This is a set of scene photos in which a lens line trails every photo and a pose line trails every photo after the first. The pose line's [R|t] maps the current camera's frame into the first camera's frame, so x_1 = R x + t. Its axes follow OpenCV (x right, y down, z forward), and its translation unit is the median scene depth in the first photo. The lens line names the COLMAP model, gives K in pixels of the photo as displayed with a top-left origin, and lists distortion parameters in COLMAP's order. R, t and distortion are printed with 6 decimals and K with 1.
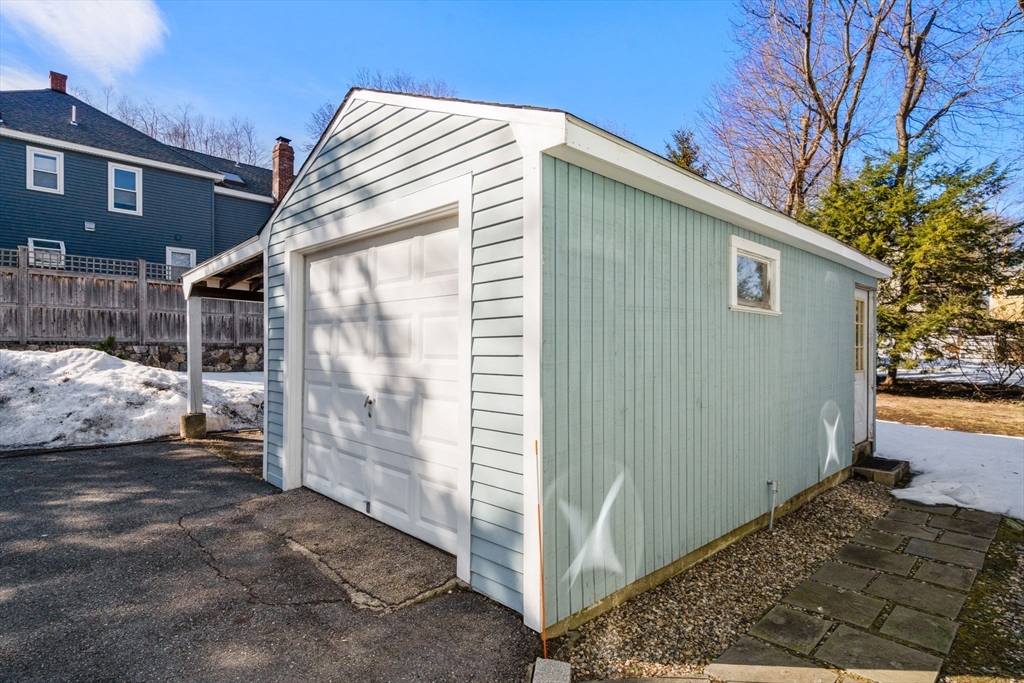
lens RADIAL K [[537.4, 0, 513.8], [0, 537.4, 340.5], [0, 0, 1]] dist [0.005990, 0.000468]
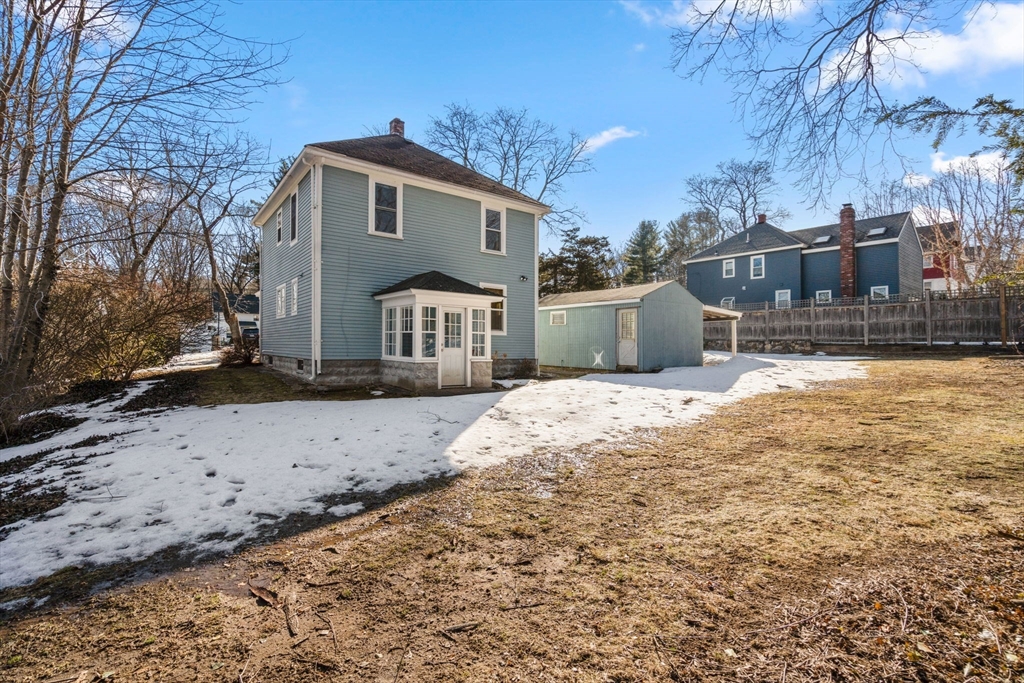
lens RADIAL K [[463.2, 0, 512.1], [0, 463.2, 341.1], [0, 0, 1]] dist [-0.007305, 0.003454]
pose [[-0.128072, -0.007912, -0.991733, 4.947814], [0.002935, 0.999961, -0.008357, 0.086545], [0.991761, -0.003981, -0.128044, 1.175518]]
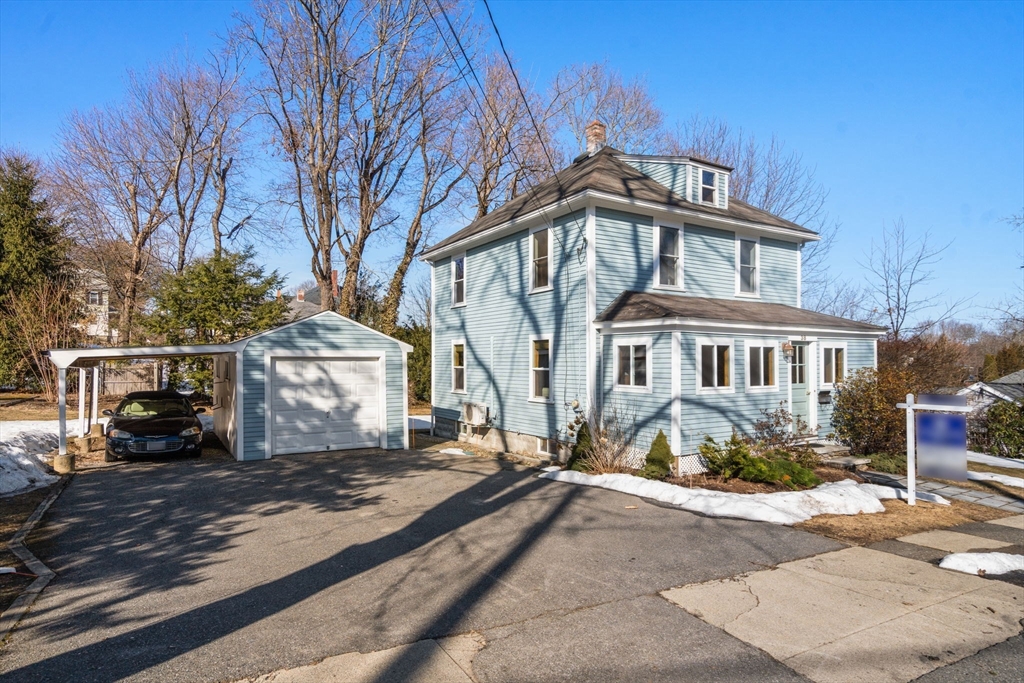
lens RADIAL K [[558.1, 0, 520.4], [0, 558.1, 367.7], [0, 0, 1]] dist [0.011587, -0.000039]
pose [[0.211930, -0.014107, 0.977183, -3.089944], [-0.006164, 0.999857, 0.015771, -0.193976], [-0.977265, -0.009366, 0.211813, -0.709466]]
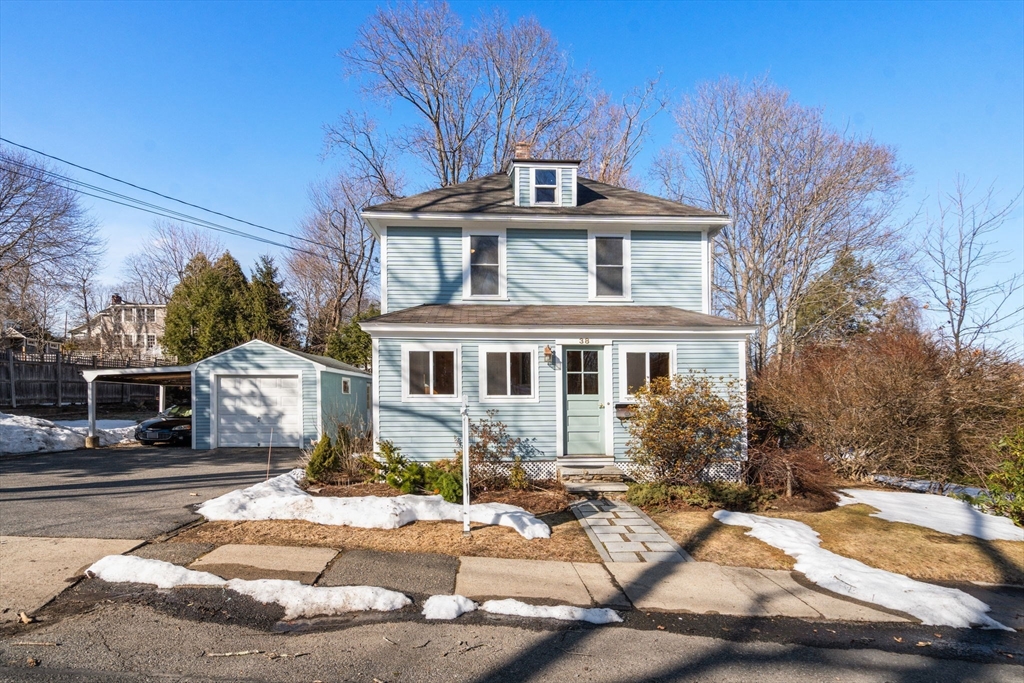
lens RADIAL K [[497.6, 0, 515.9], [0, 497.6, 398.6], [0, 0, 1]] dist [0.012068, -0.002665]
pose [[0.654326, -0.007451, 0.756176, -1.786065], [-0.003755, 0.999907, 0.013101, -0.082005], [-0.756203, -0.011412, 0.654237, -2.792712]]
